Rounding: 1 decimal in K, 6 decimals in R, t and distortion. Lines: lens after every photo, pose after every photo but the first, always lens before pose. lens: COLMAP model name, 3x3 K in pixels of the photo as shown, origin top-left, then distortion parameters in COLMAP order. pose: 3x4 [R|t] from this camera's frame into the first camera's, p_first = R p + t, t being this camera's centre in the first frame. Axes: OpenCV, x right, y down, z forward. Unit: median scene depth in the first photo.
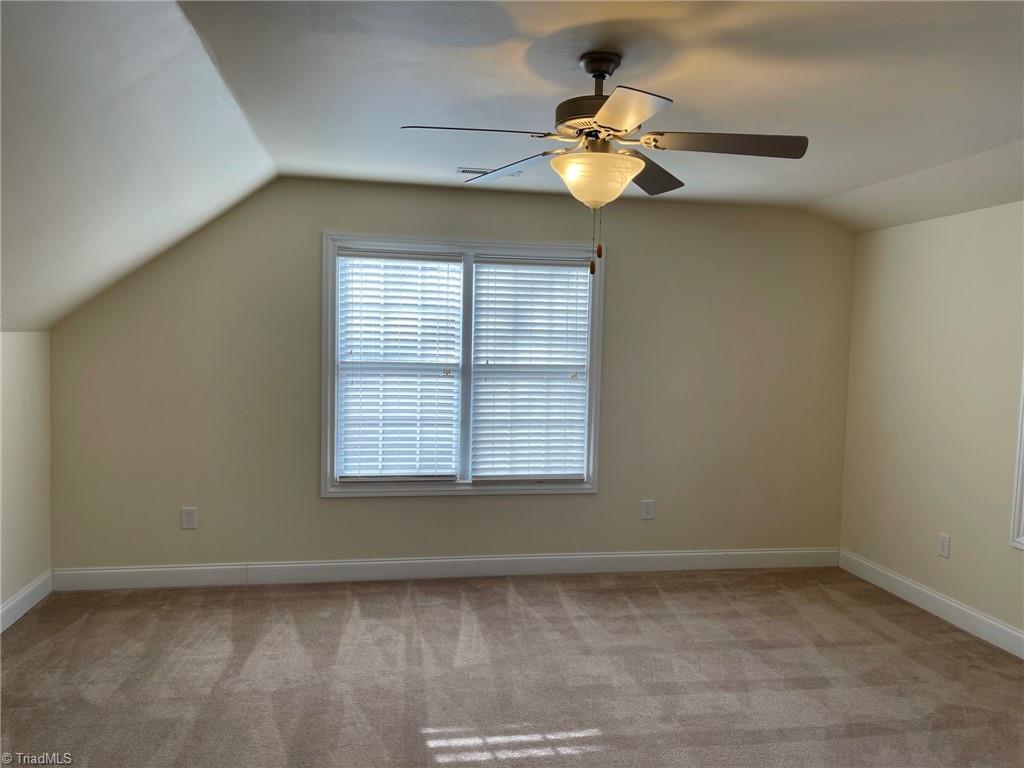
lens RADIAL K [[772.0, 0, 516.4], [0, 772.0, 388.2], [0, 0, 1]] dist [0.067528, -0.081826]
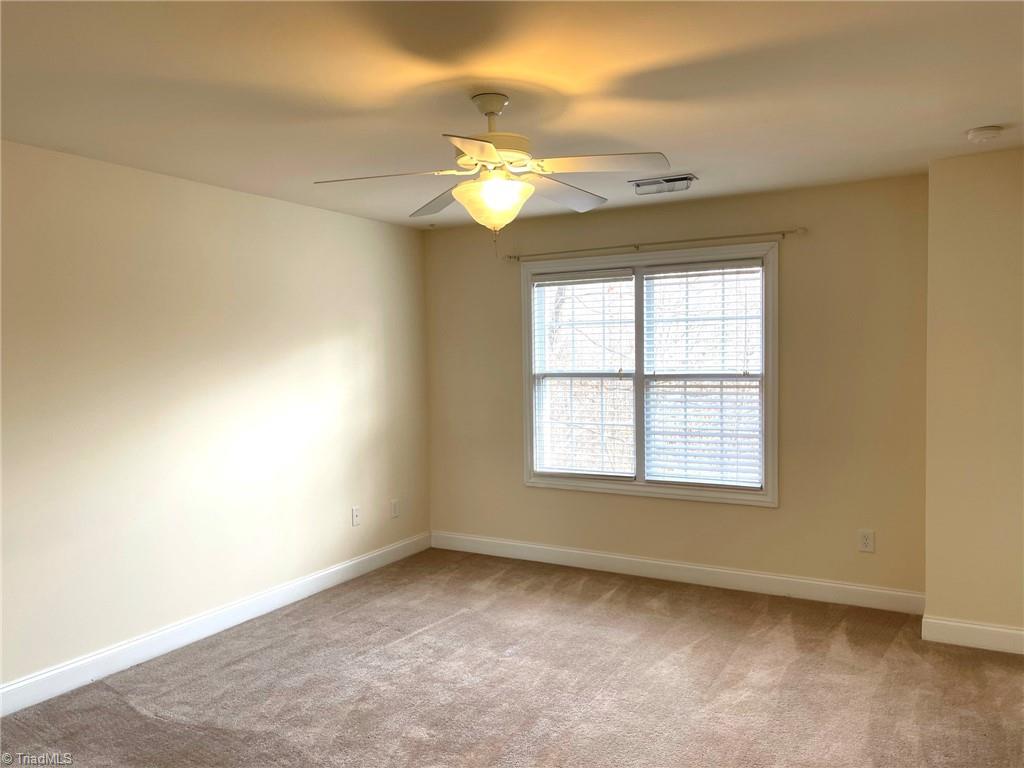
lens RADIAL K [[772.0, 0, 510.4], [0, 772.0, 383.6], [0, 0, 1]] dist [0.067528, -0.081826]
pose [[0.773234, 0.002835, -0.634114, 0.498770], [-0.019542, 0.999622, -0.019360, 0.009334], [0.633820, 0.027361, 0.772997, 0.079747]]
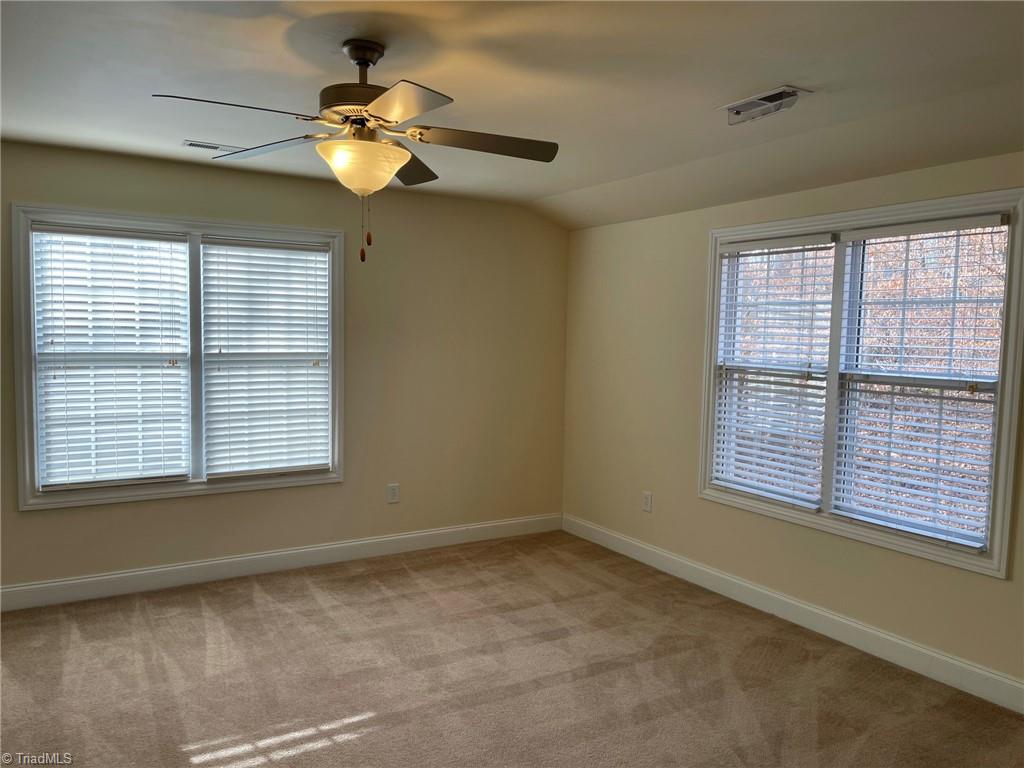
lens RADIAL K [[772.0, 0, 514.4], [0, 772.0, 387.2], [0, 0, 1]] dist [0.067528, -0.081826]
pose [[0.932428, -0.032972, 0.359847, -0.049393], [0.026937, 0.999400, 0.021772, -0.000780], [-0.360349, -0.010608, 0.932757, -0.006505]]
